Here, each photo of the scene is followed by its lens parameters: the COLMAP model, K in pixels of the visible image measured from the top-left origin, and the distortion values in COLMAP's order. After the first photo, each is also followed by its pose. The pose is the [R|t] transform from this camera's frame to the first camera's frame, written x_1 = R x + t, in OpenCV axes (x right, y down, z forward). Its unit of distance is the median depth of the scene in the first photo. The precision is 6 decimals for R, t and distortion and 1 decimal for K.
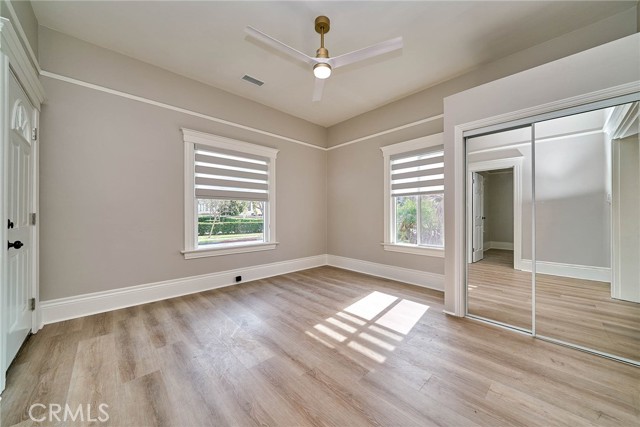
lens RADIAL K [[232.1, 0, 325.3], [0, 232.1, 214.6], [0, 0, 1]] dist [-0.003533, -0.000730]
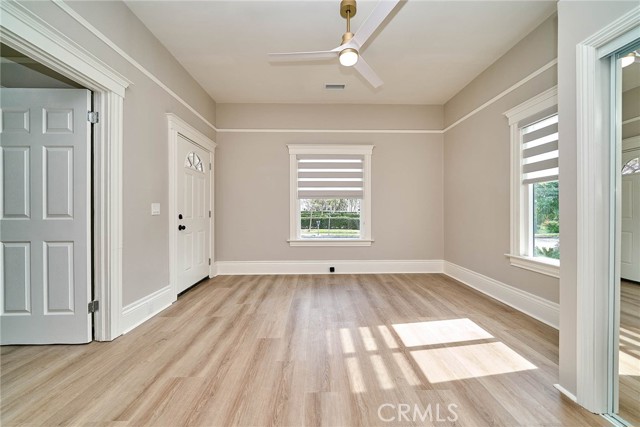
lens RADIAL K [[232.1, 0, 318.6], [0, 232.1, 212.0], [0, 0, 1]] dist [-0.003533, -0.000730]
pose [[0.732379, 0.000918, -0.680896, 0.369409], [0.001034, 0.999996, 0.002460, -0.001514], [0.680896, -0.002506, 0.732376, 0.164339]]
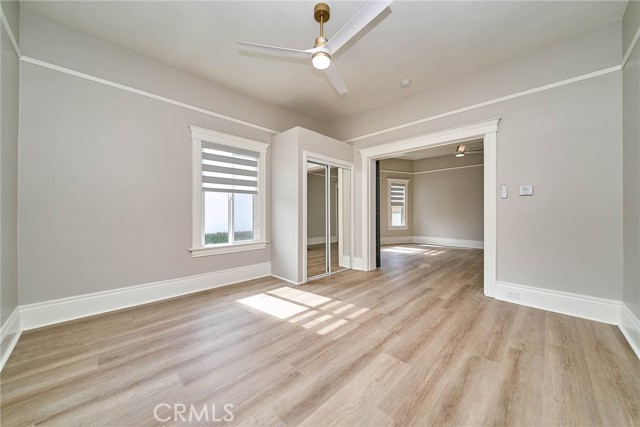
lens RADIAL K [[244.5, 0, 314.8], [0, 244.5, 208.8], [0, 0, 1]] dist [-0.002094, 0.000090]
pose [[-0.030684, 0.007476, 0.999501, -0.704985], [0.001536, 0.999971, -0.007432, -0.007806], [-0.999528, 0.001307, -0.030695, 0.731397]]
